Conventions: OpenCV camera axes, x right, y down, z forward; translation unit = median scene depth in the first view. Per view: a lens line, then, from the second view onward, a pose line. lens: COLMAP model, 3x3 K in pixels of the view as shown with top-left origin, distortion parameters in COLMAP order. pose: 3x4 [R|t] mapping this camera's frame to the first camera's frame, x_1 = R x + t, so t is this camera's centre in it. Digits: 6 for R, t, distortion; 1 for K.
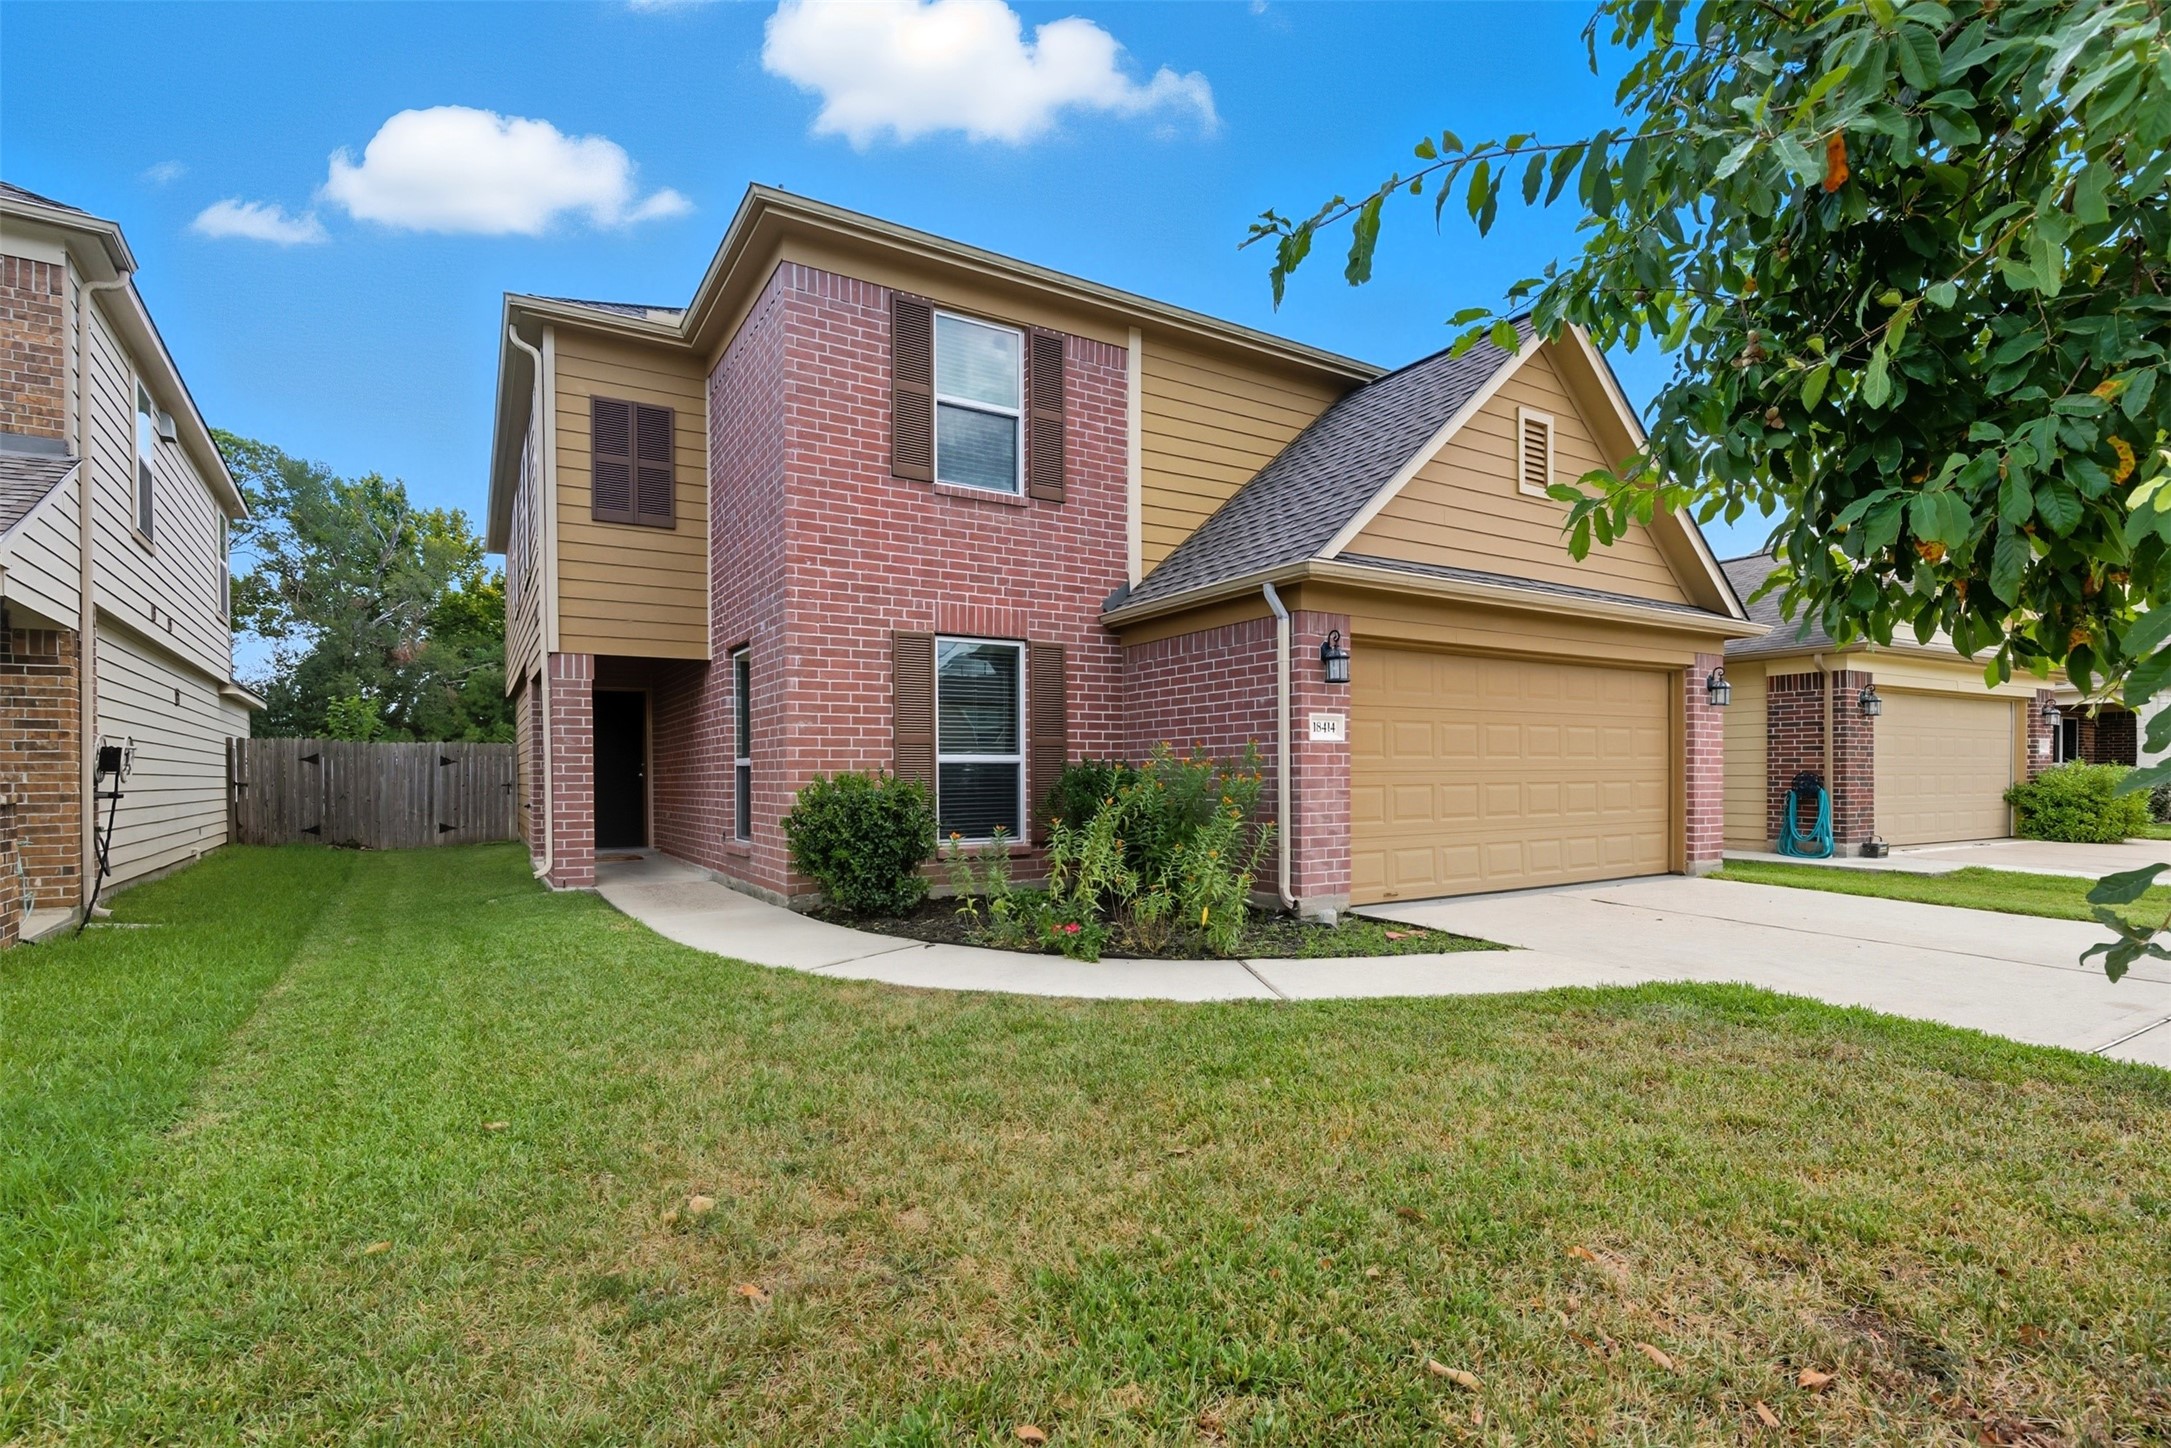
lens RADIAL K [[1016.6, 0, 1085.4], [0, 1016.6, 786.5], [0, 0, 1]] dist [-0.000797, 0.000157]
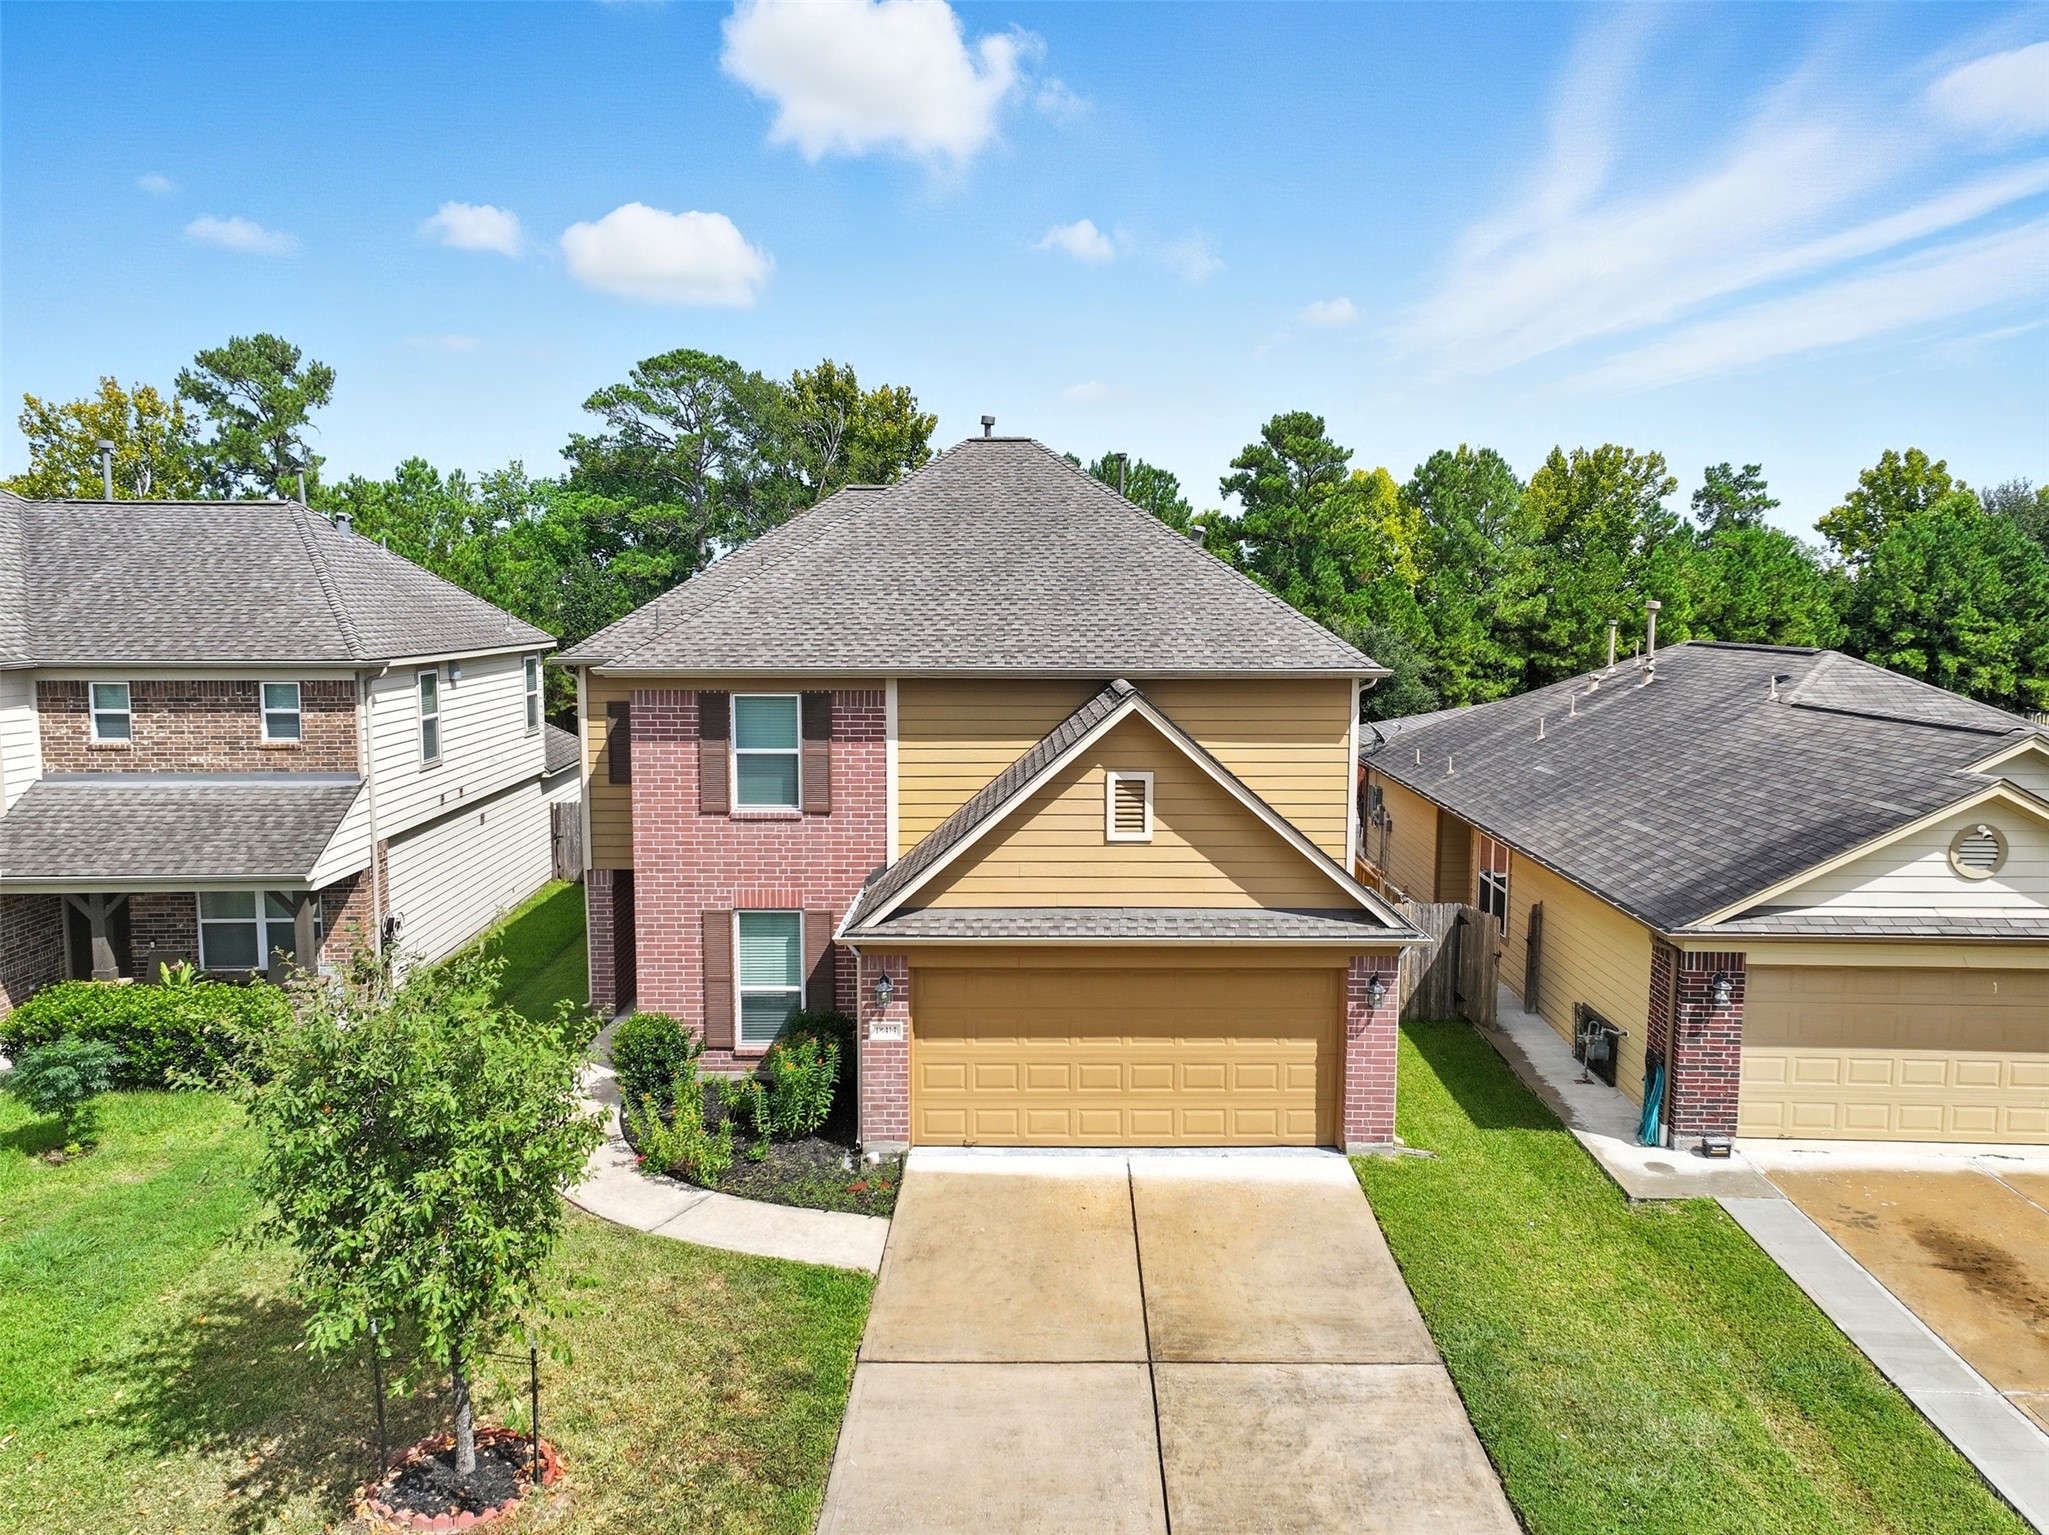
lens RADIAL K [[1431.1, 0, 1024.5], [0, 1431.1, 767.5], [0, 0, 1]] dist [0.000262, 0.011885]
pose [[0.853618, 0.068207, -0.516414, 1.236693], [-0.011998, 0.993702, 0.111414, -0.571353], [0.520761, -0.088909, 0.849060, -0.531161]]
